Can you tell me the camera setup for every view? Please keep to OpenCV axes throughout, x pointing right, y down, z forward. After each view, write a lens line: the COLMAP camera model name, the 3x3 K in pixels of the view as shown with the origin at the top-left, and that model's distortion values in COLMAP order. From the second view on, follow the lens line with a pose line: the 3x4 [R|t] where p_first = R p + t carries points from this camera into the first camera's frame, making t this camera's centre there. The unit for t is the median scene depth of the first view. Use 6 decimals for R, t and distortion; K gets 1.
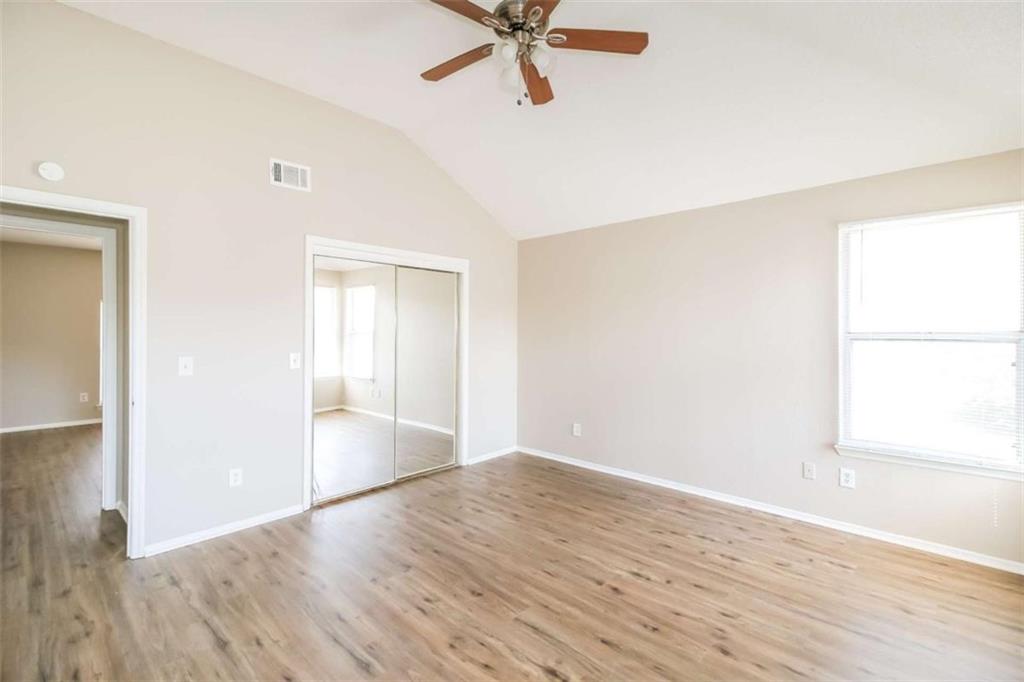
lens RADIAL K [[470.8, 0, 513.6], [0, 470.8, 339.9], [0, 0, 1]] dist [0.019335, -0.000746]
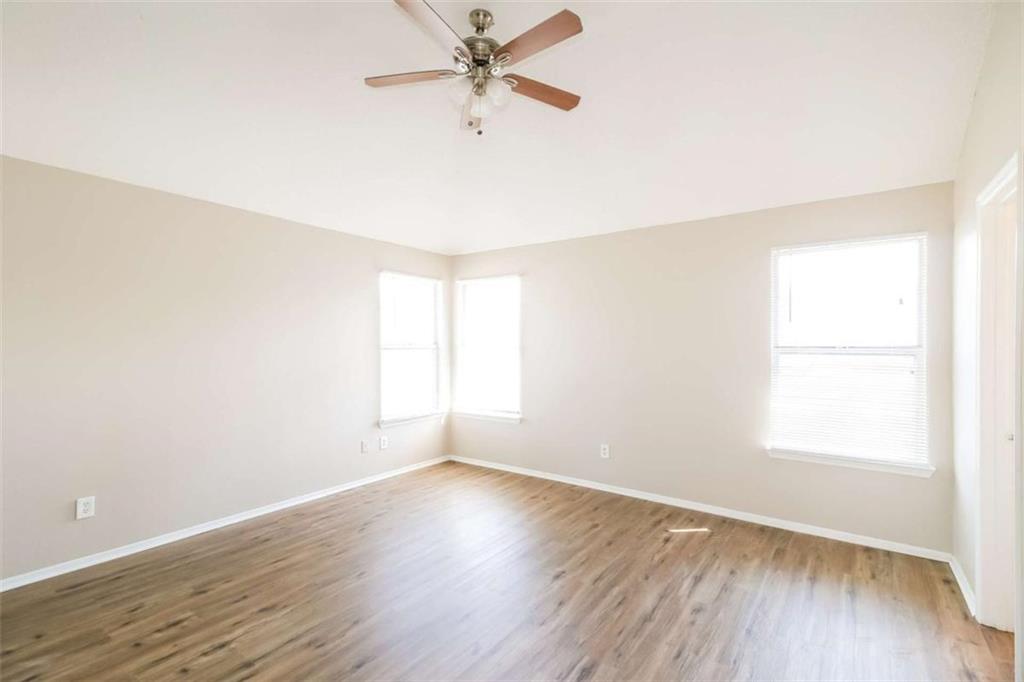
lens RADIAL K [[470.8, 0, 514.4], [0, 470.8, 337.1], [0, 0, 1]] dist [0.019335, -0.000746]
pose [[-0.136974, 0.007701, 0.990545, -0.737466], [0.015357, 0.999866, -0.005650, -0.022023], [-0.990456, 0.014438, -0.137074, 0.714897]]
